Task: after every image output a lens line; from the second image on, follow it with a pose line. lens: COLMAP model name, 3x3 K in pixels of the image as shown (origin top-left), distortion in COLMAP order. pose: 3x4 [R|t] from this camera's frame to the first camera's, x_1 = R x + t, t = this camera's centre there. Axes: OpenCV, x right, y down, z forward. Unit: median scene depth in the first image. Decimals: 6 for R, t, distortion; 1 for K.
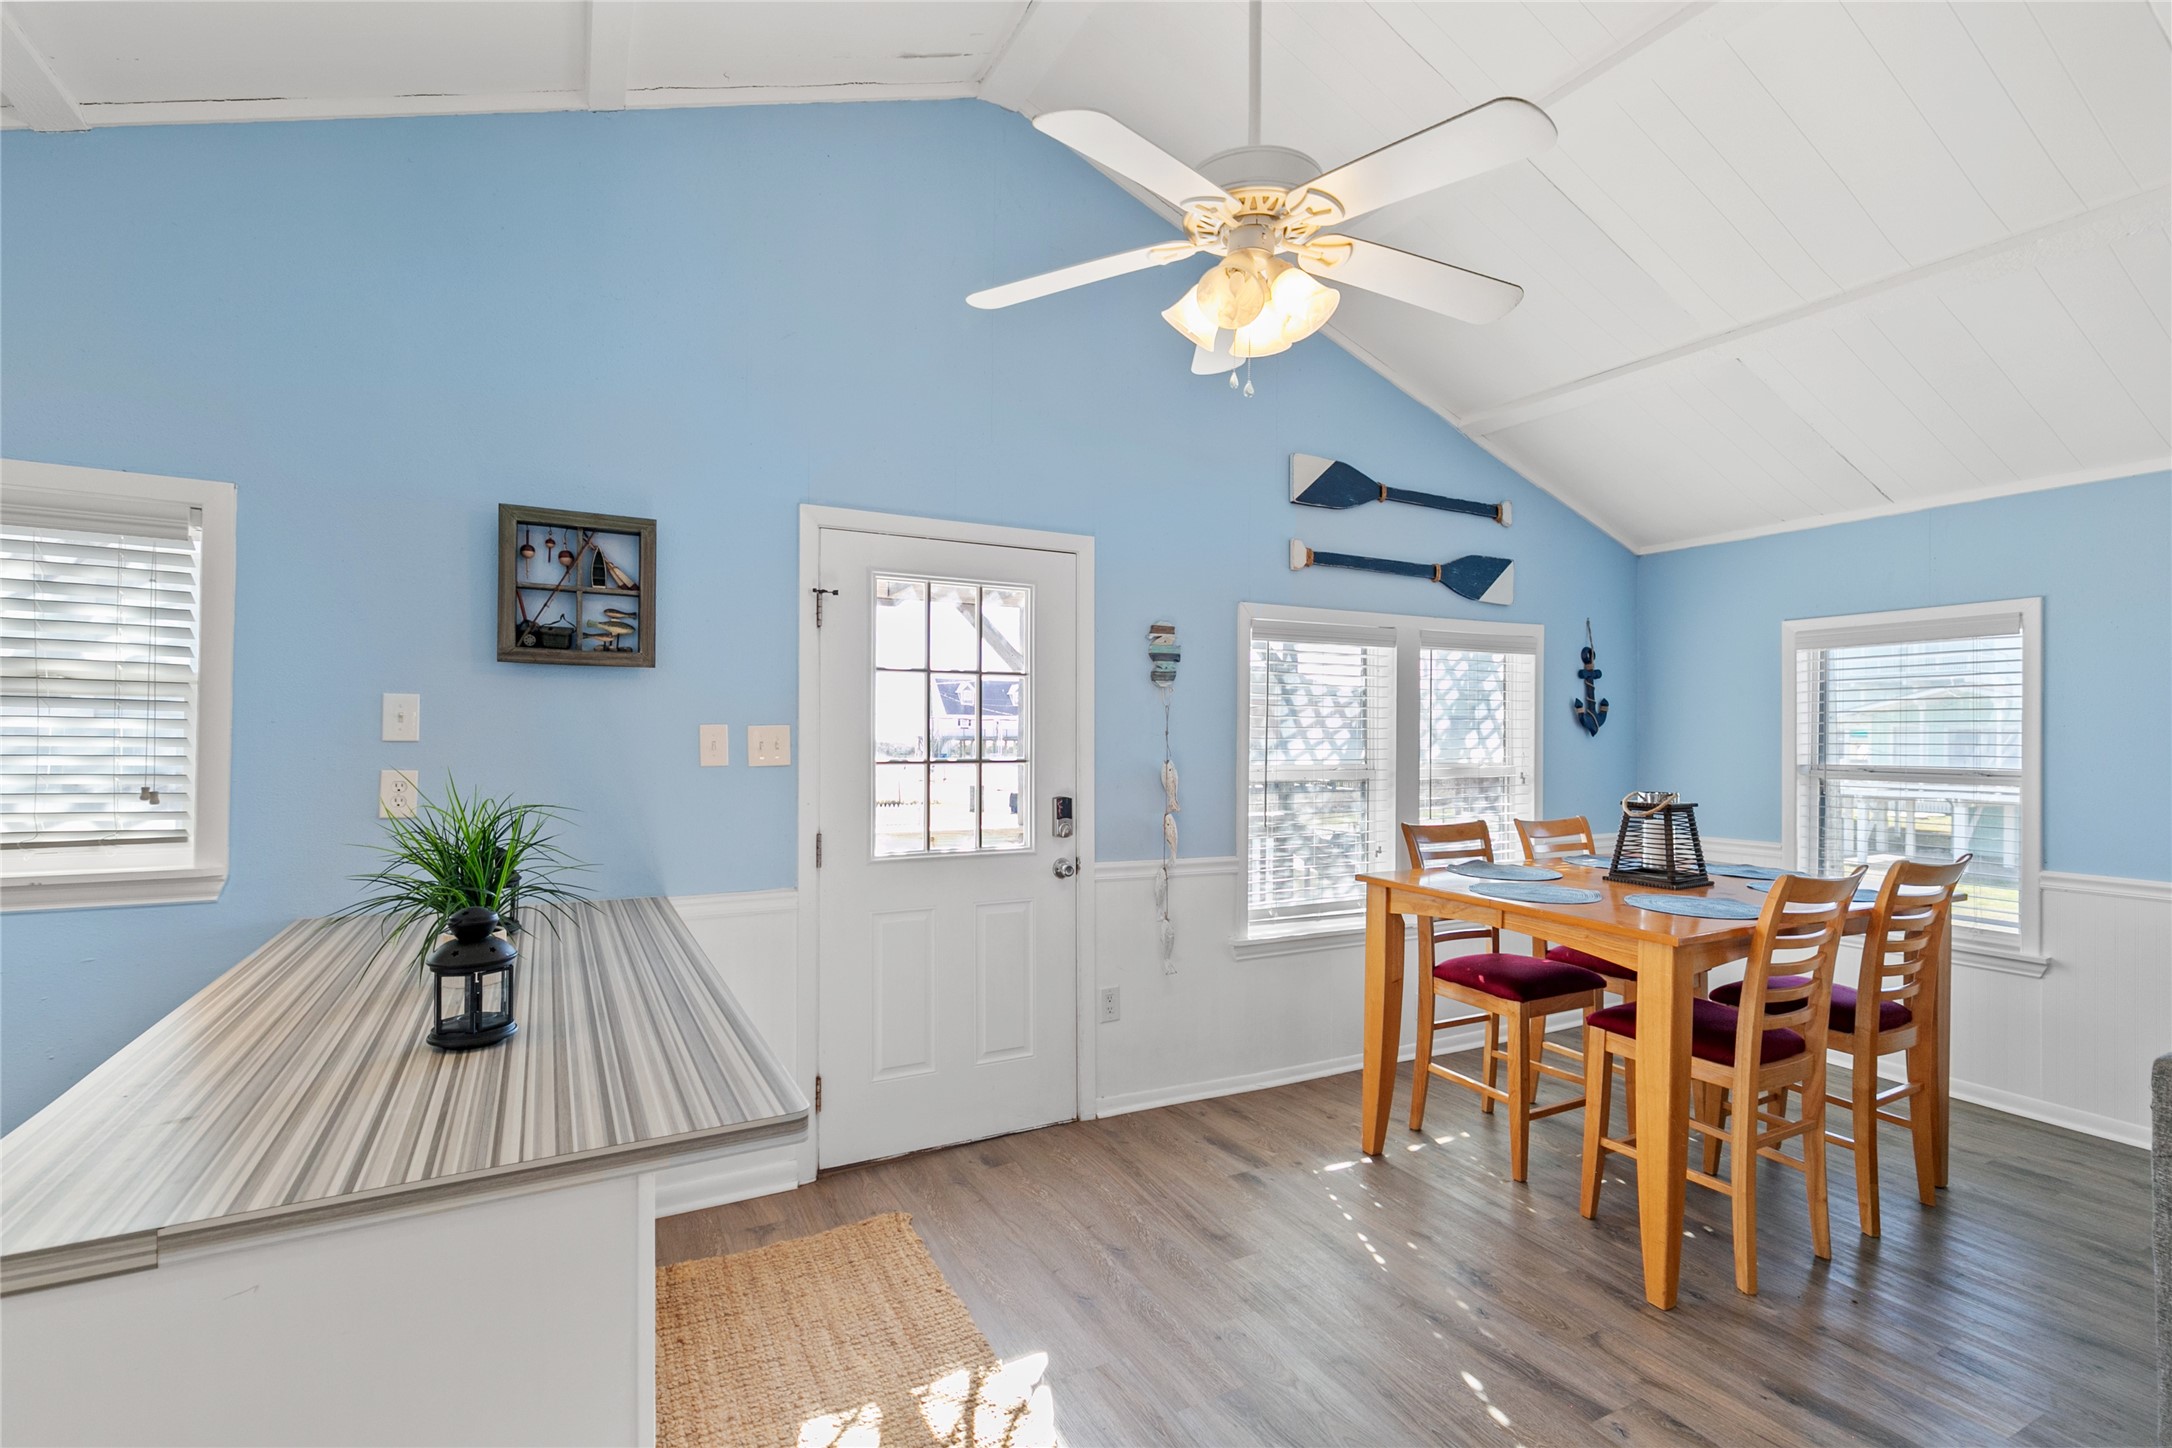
lens RADIAL K [[992.4, 0, 1096.9], [0, 992.4, 734.5], [0, 0, 1]] dist [0.004036, 0.000439]
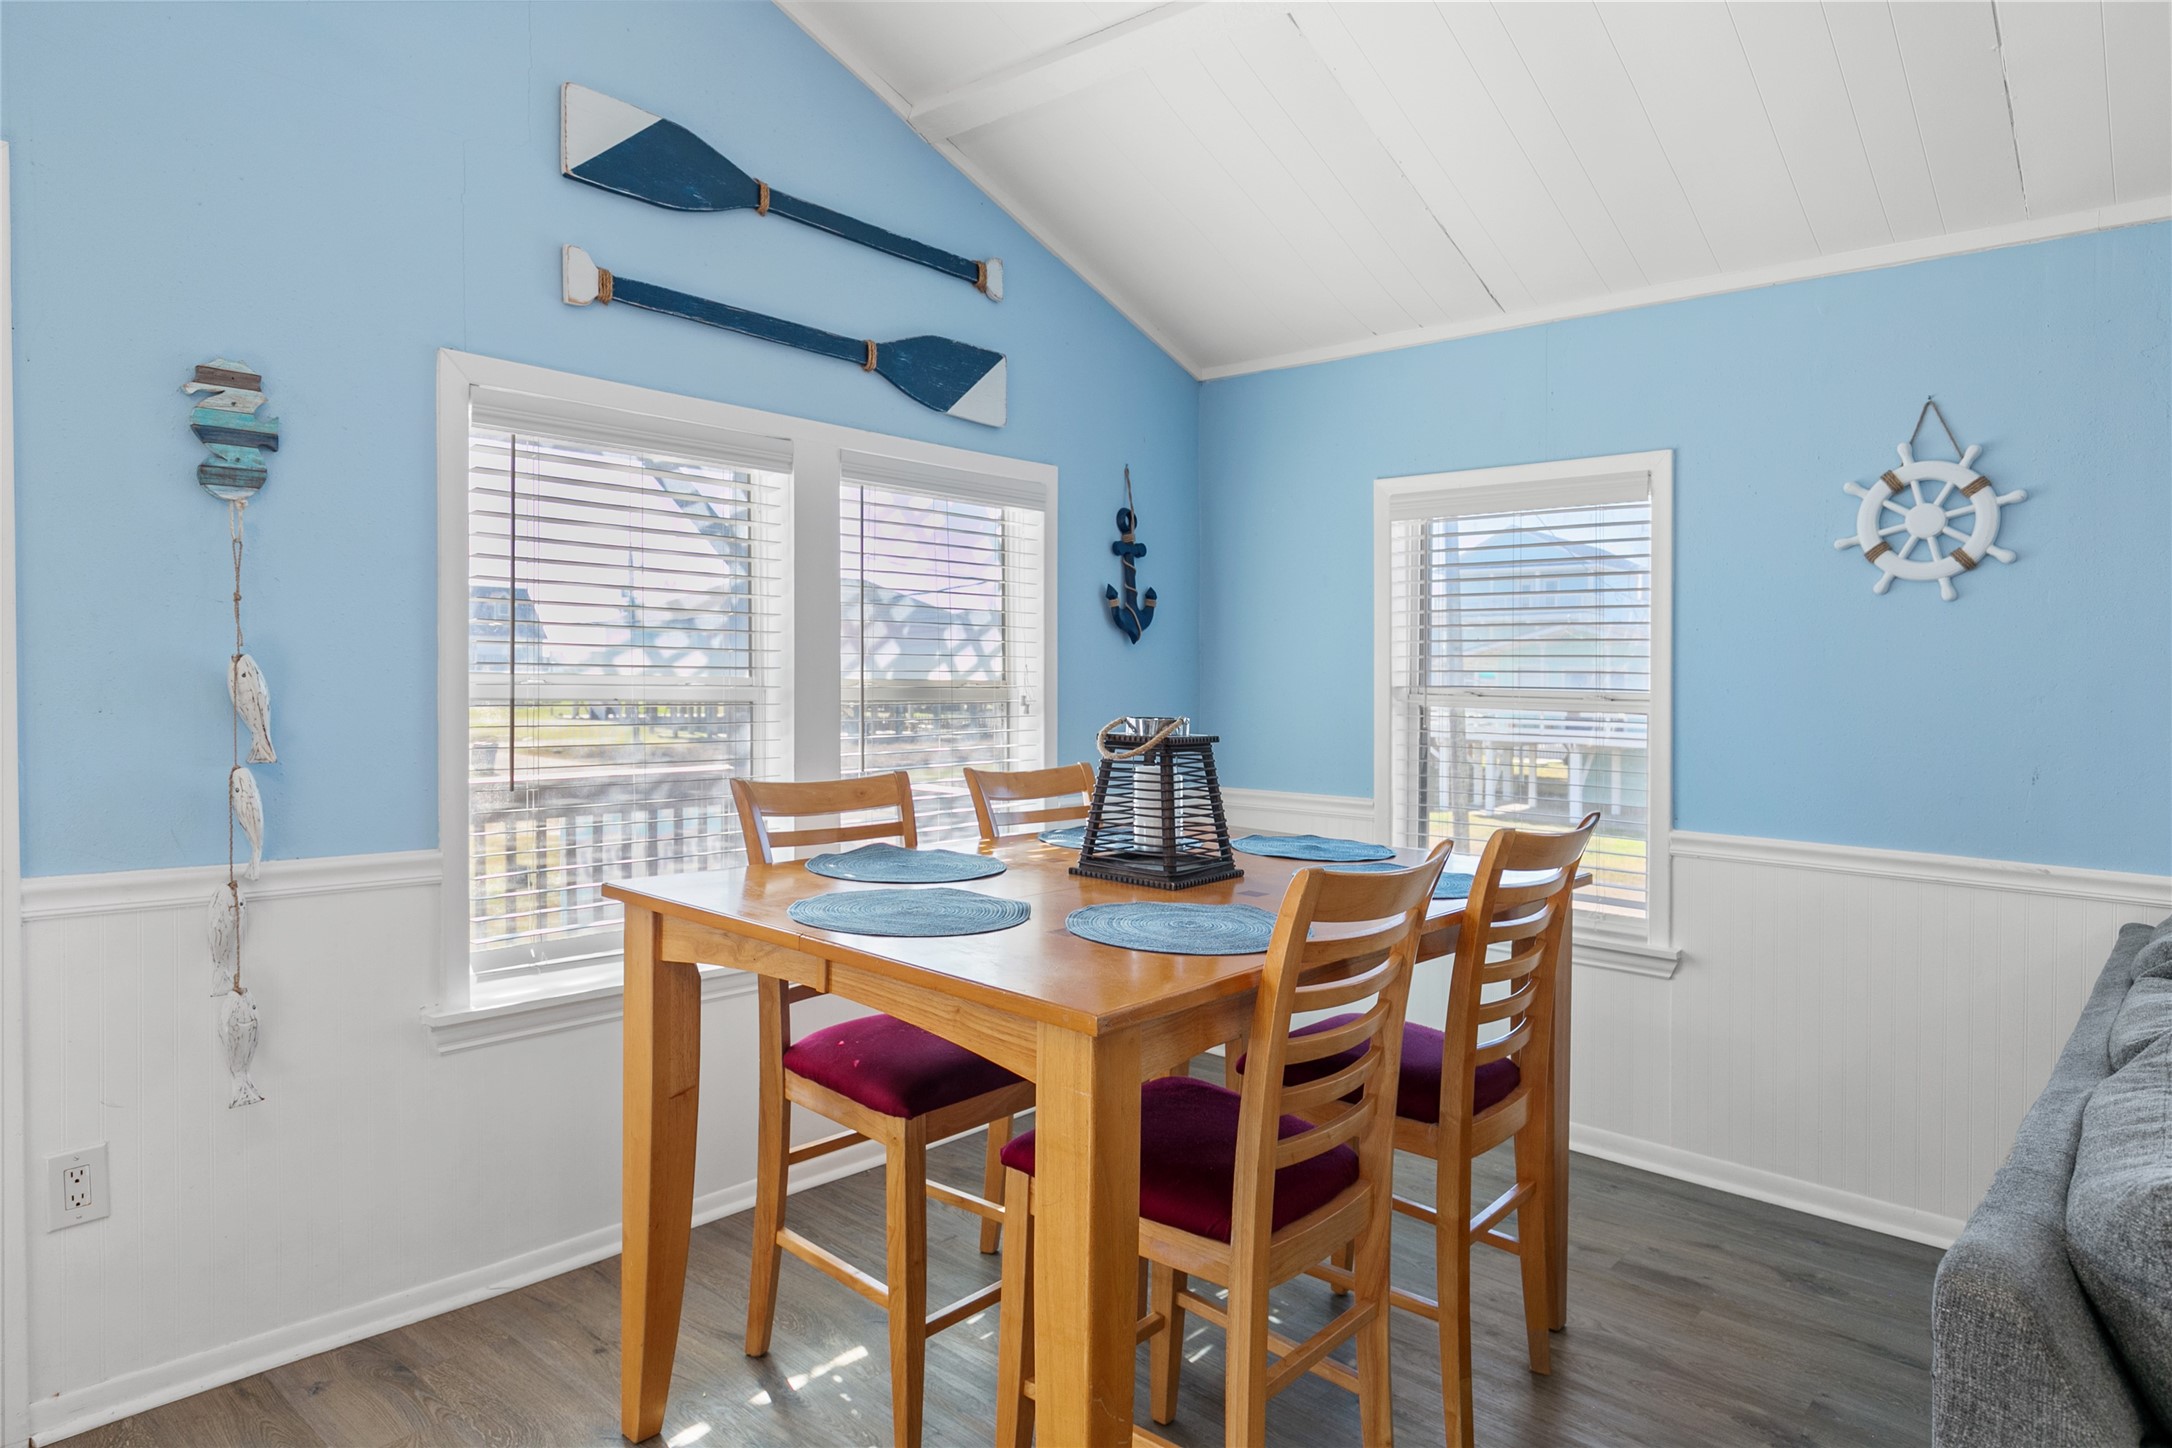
lens RADIAL K [[1258.0, 0, 1087.5], [0, 1258.0, 654.7], [0, 0, 1]] dist [0.015420, -0.000794]
pose [[0.941619, 0.017919, 0.336202, 0.297713], [-0.013559, 0.999791, -0.015313, 0.035295], [-0.336406, 0.009861, 0.941665, 0.350021]]
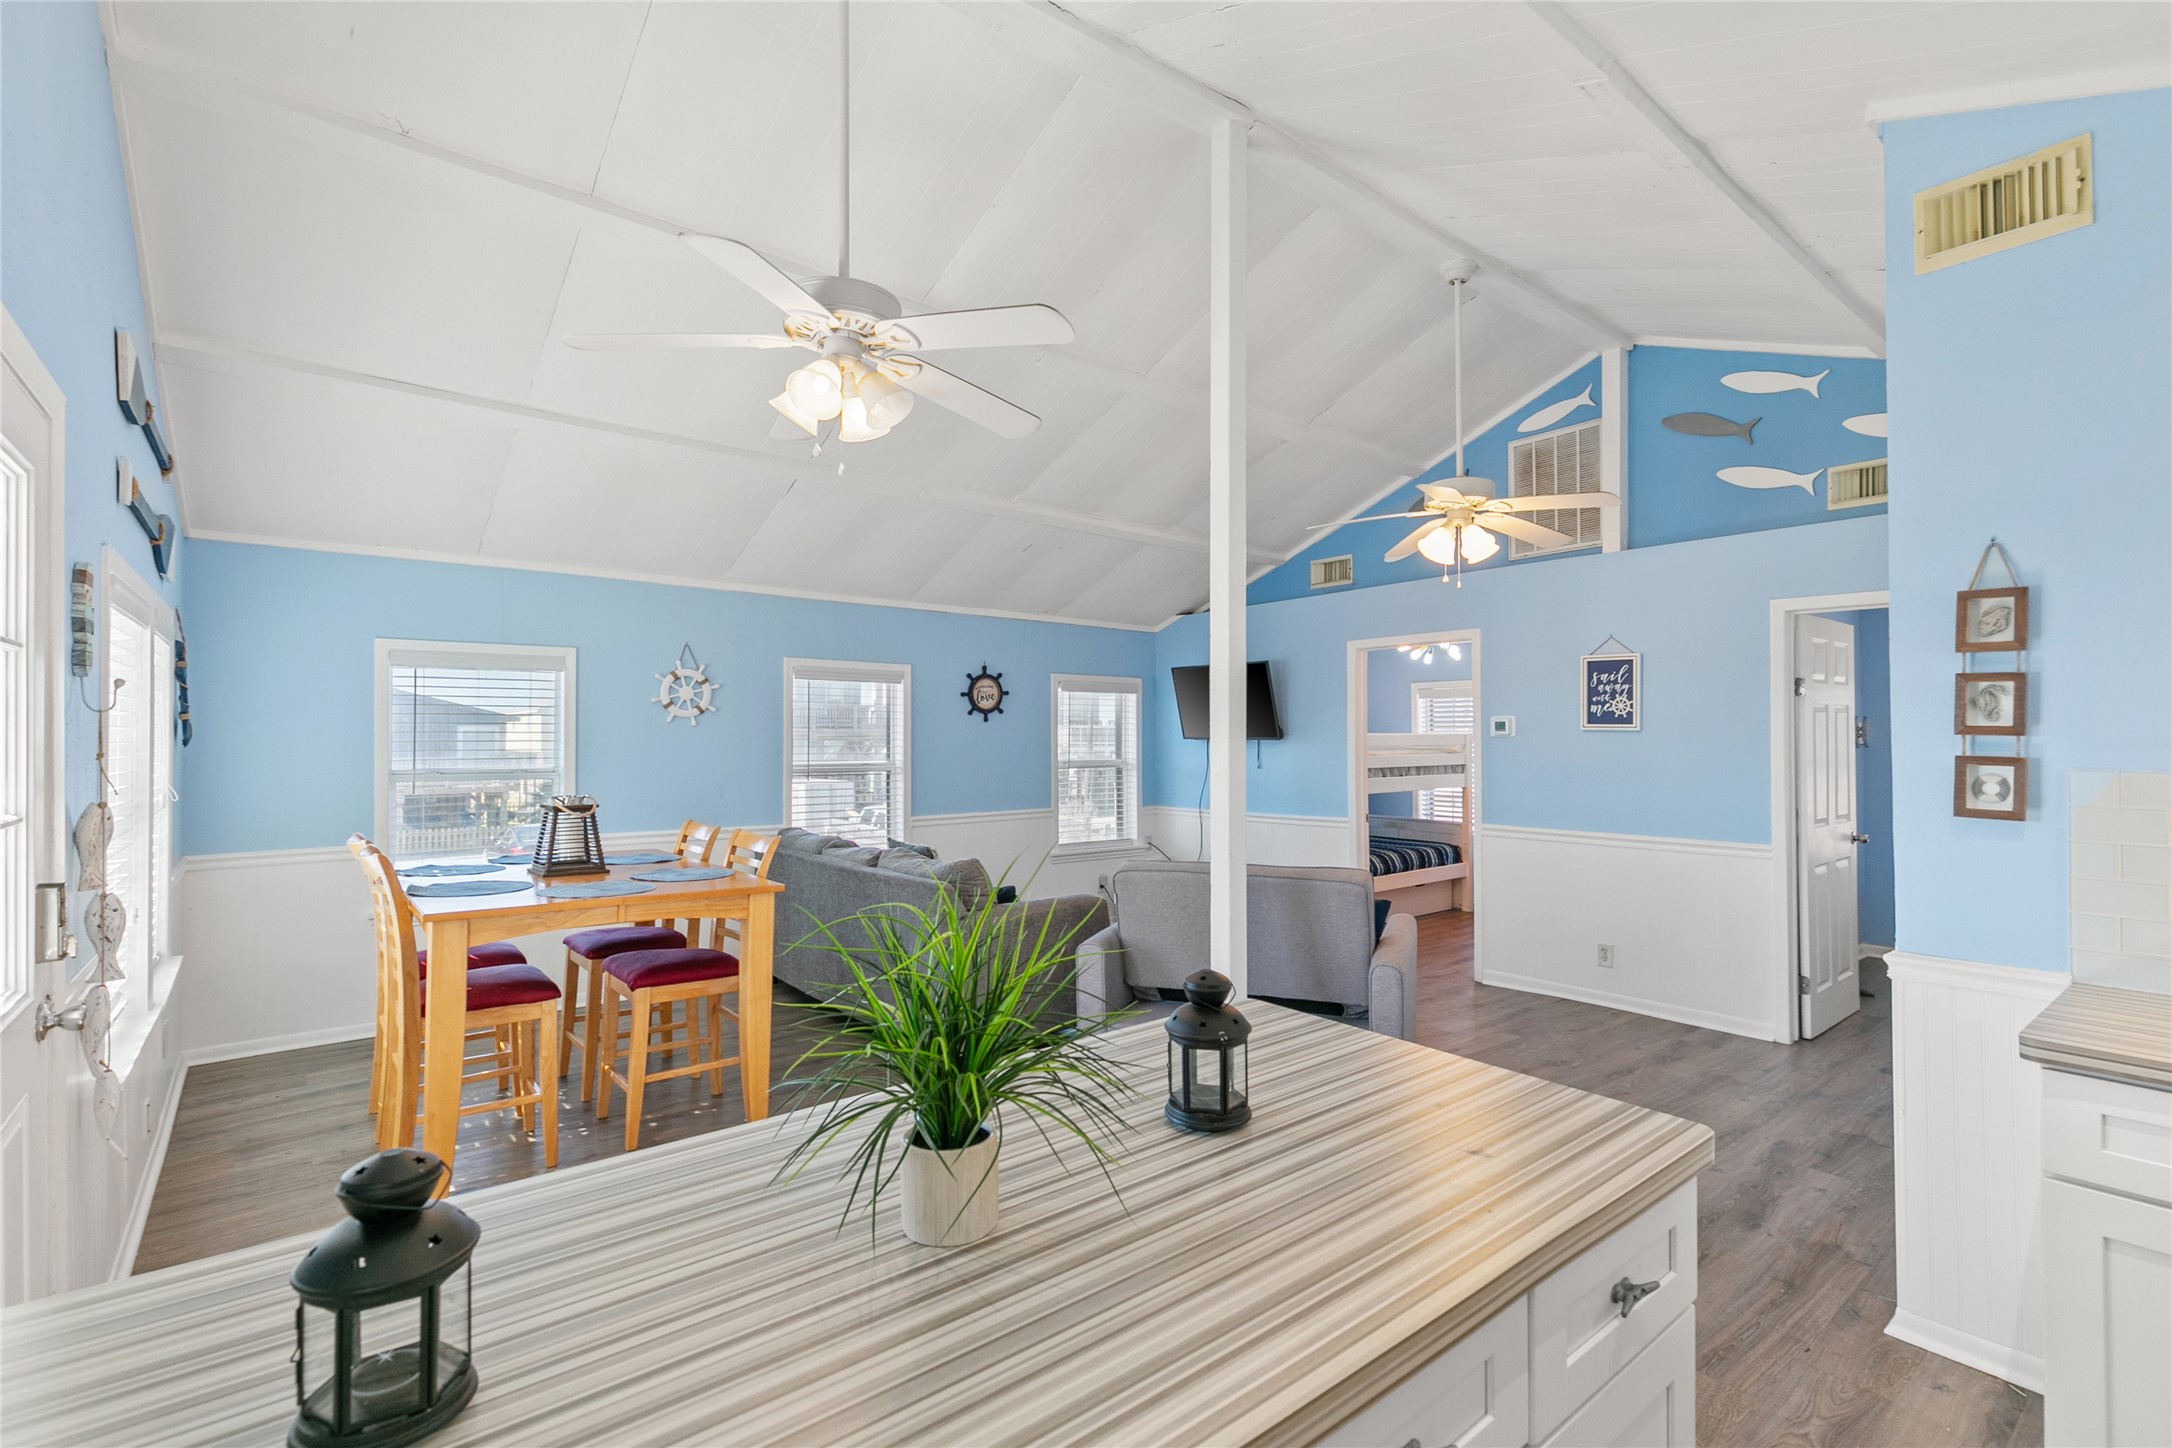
lens RADIAL K [[971.4, 0, 1096.1], [0, 971.4, 721.6], [0, 0, 1]] dist [0.002918, -0.000123]
pose [[-0.193169, 0.007678, 0.981135, -0.709381], [-0.001770, 0.999965, -0.008174, -0.021780], [-0.981164, -0.003316, -0.193149, 0.631959]]
